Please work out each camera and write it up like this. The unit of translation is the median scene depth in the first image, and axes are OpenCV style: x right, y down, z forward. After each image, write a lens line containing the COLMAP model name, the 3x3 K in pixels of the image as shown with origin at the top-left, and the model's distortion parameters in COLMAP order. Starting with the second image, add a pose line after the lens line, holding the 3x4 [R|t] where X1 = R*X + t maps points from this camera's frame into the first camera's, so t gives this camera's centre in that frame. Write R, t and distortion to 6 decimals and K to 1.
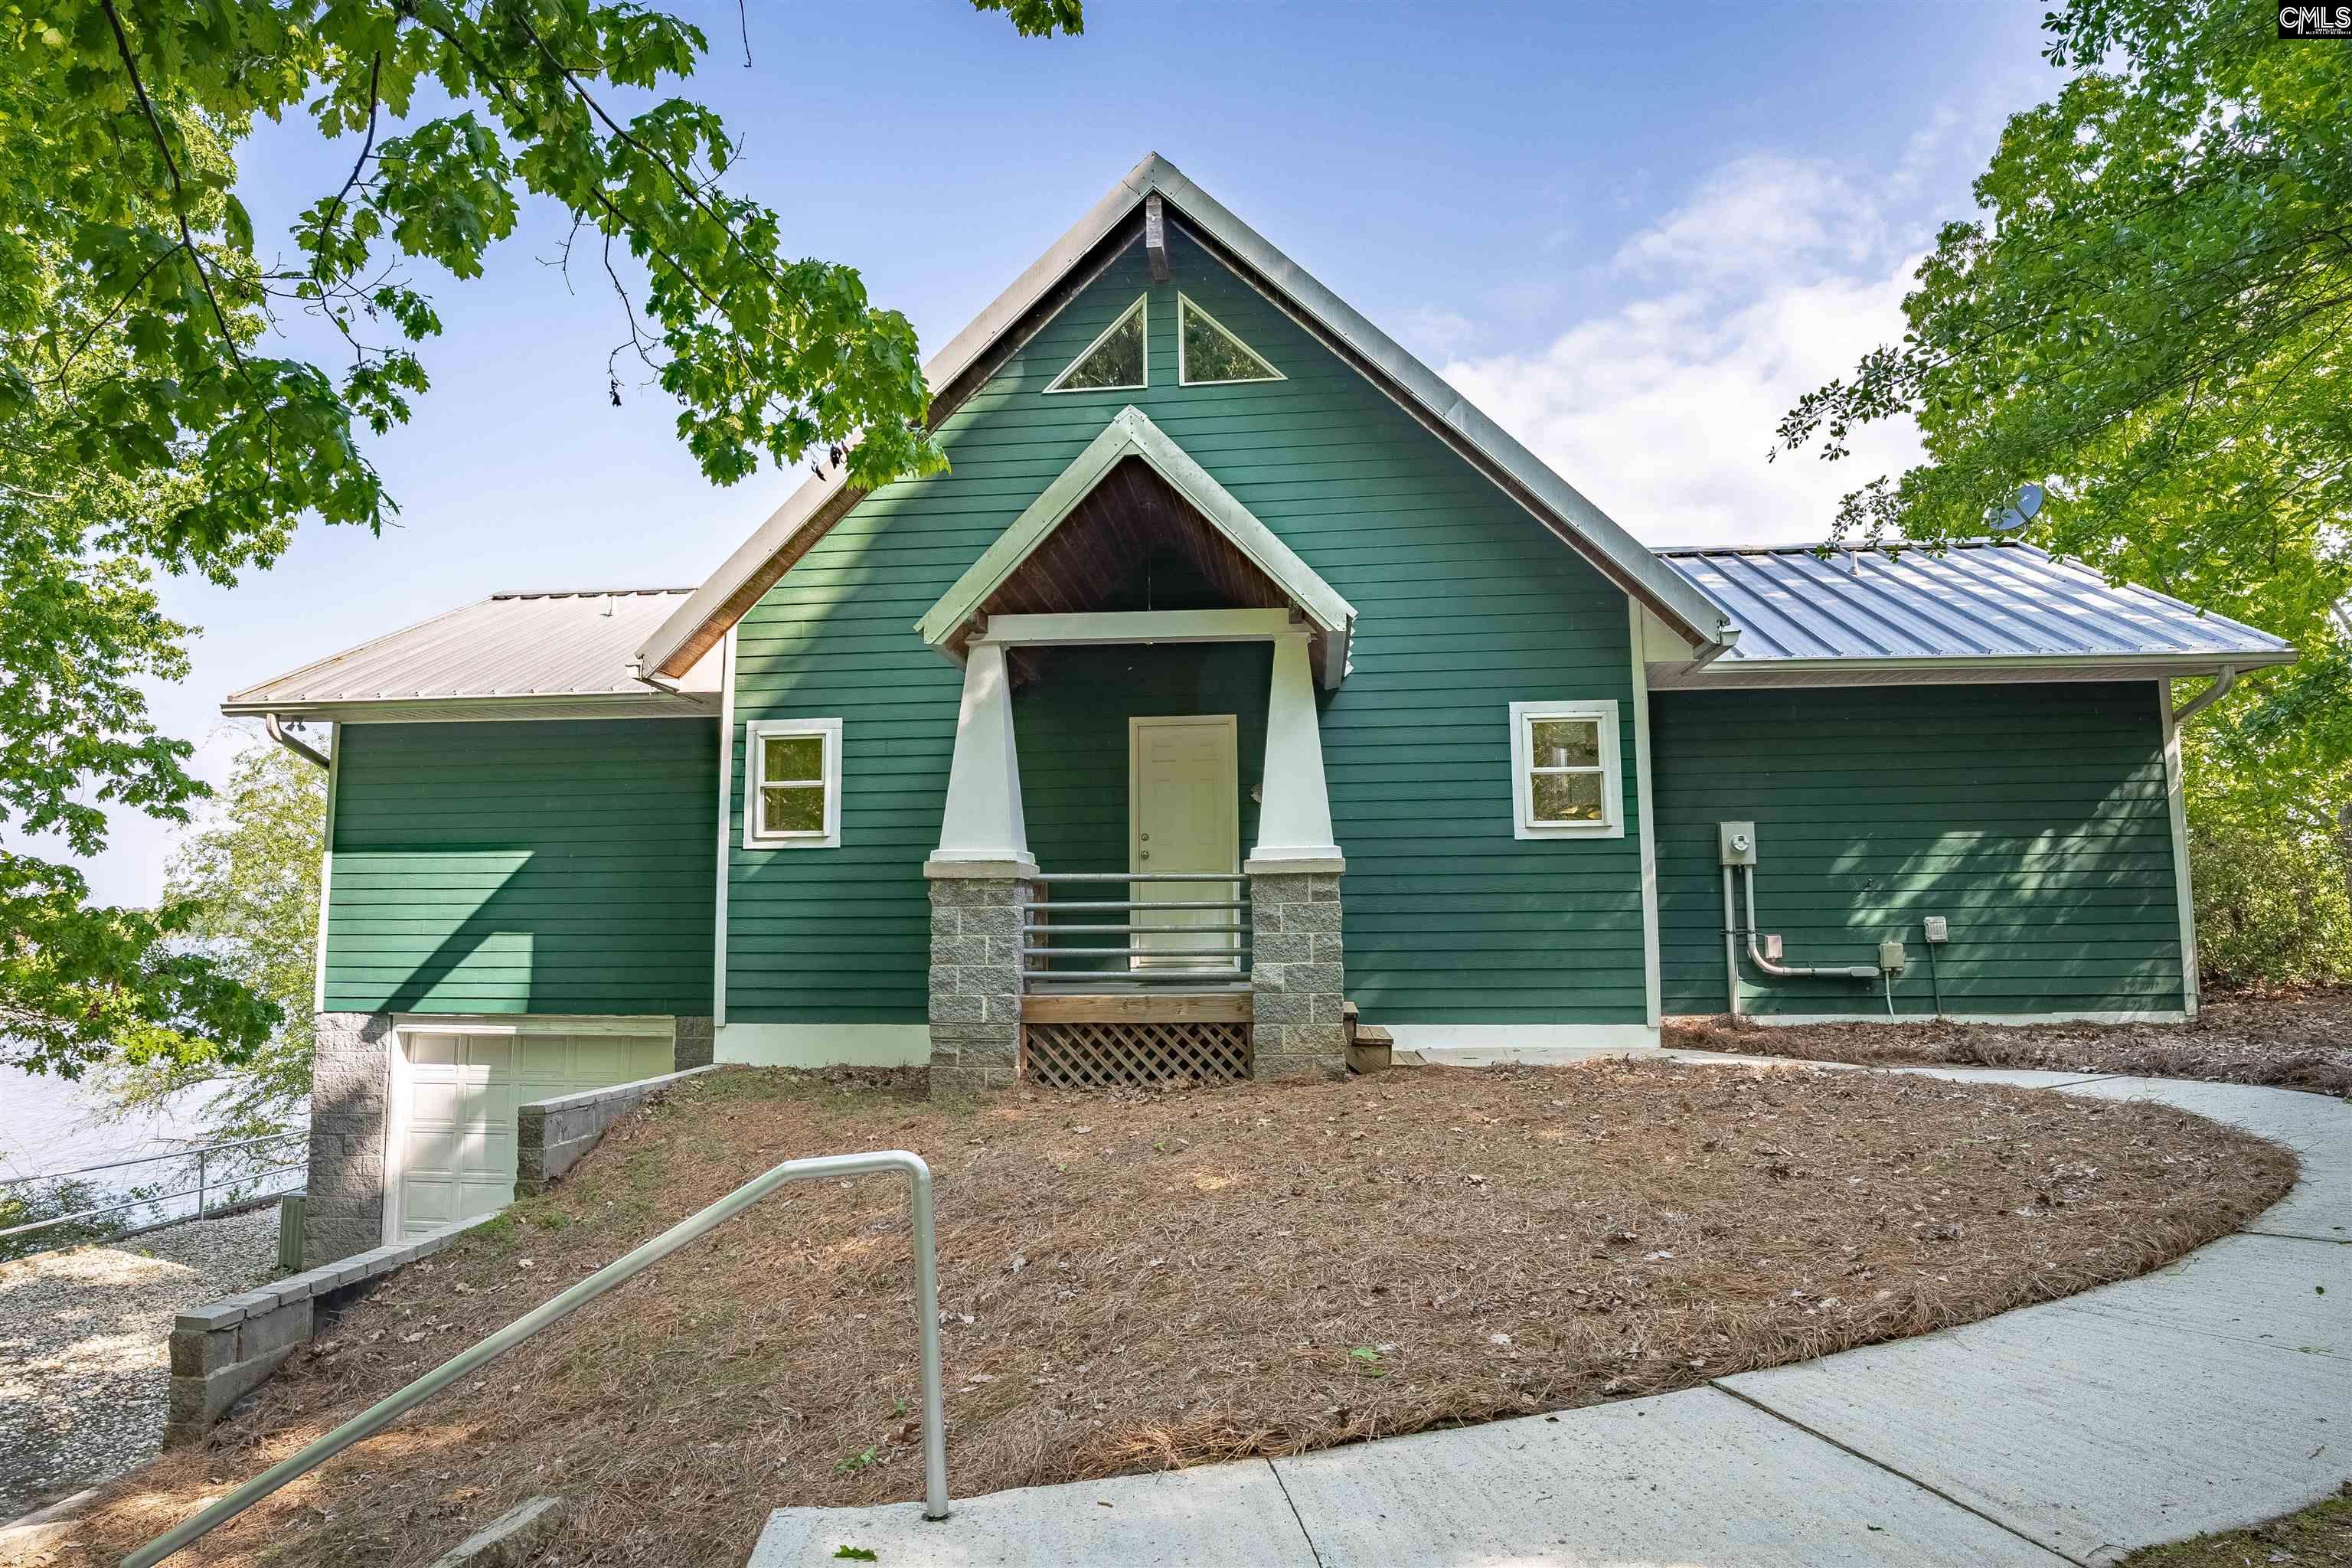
lens RADIAL K [[1318.5, 0, 1176.0], [0, 1318.5, 784.0], [0, 0, 1]] dist [-0.022324, -0.000310]
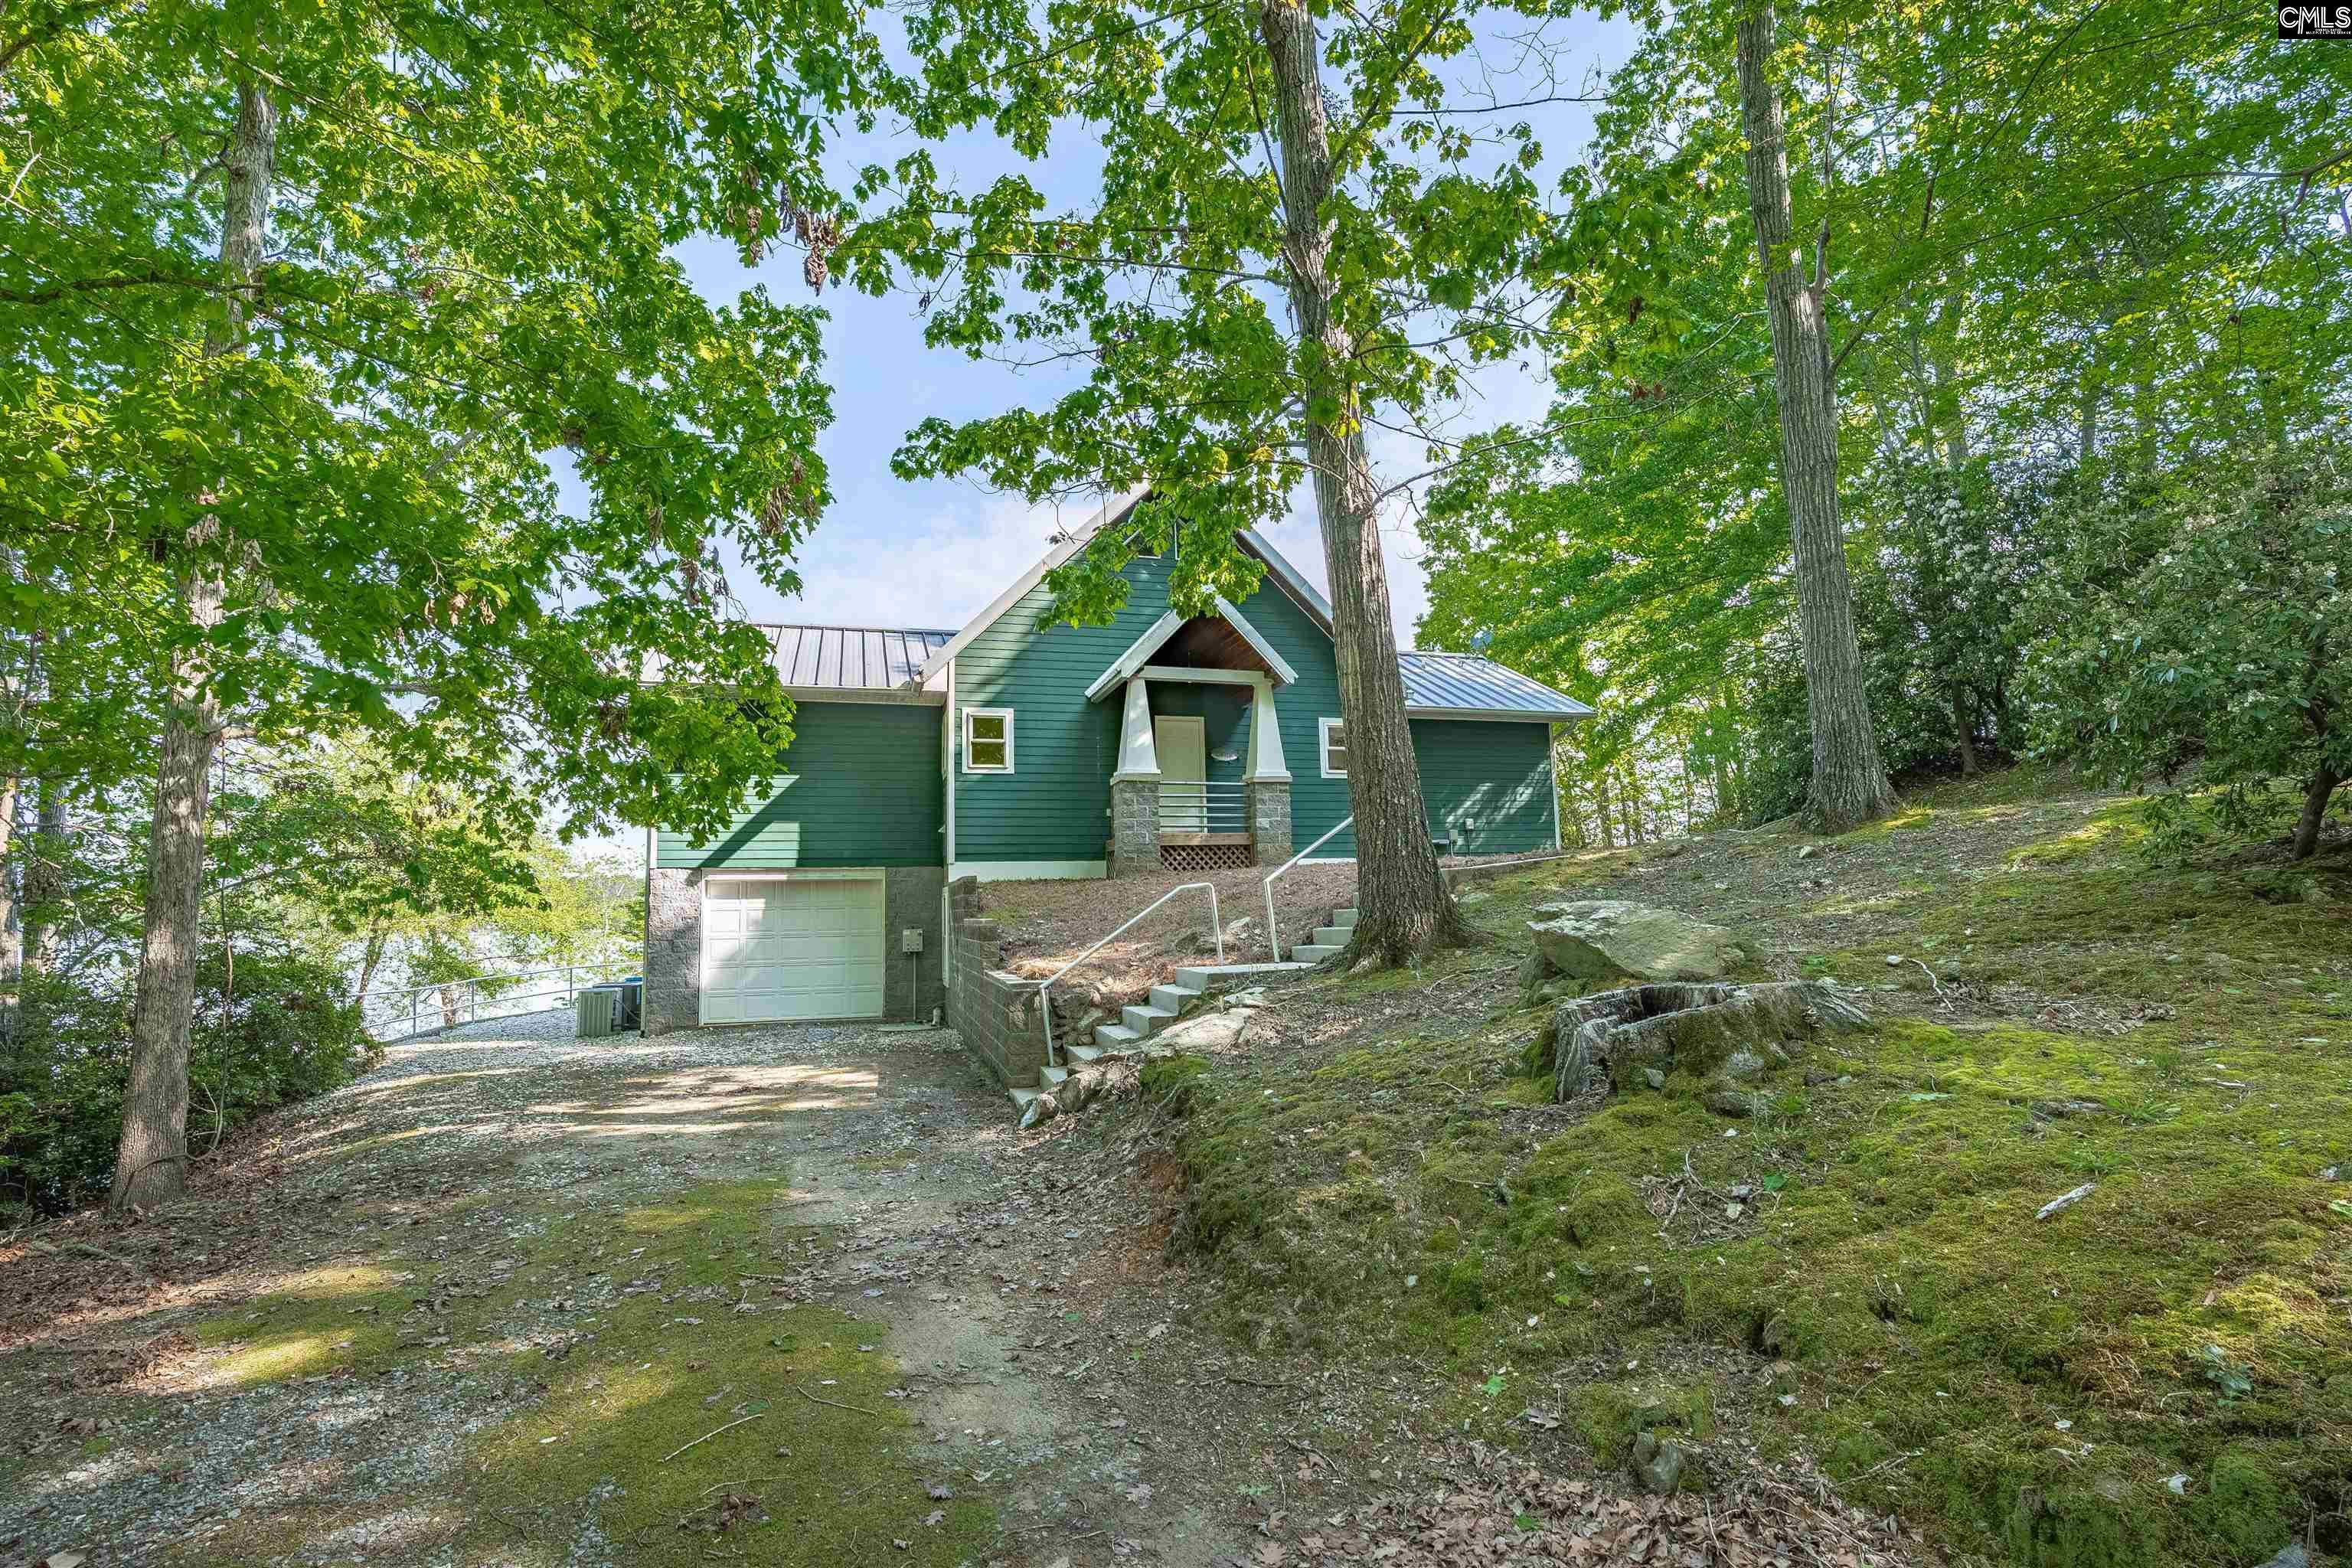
lens RADIAL K [[1141.4, 0, 1176.0], [0, 1141.4, 784.0], [0, 0, 1]] dist [-0.023520, 0.000516]
pose [[0.923014, 0.029653, 0.383622, -0.676384], [-0.022822, 0.999490, -0.022346, 0.094697], [-0.384089, 0.011871, 0.923220, -0.666629]]
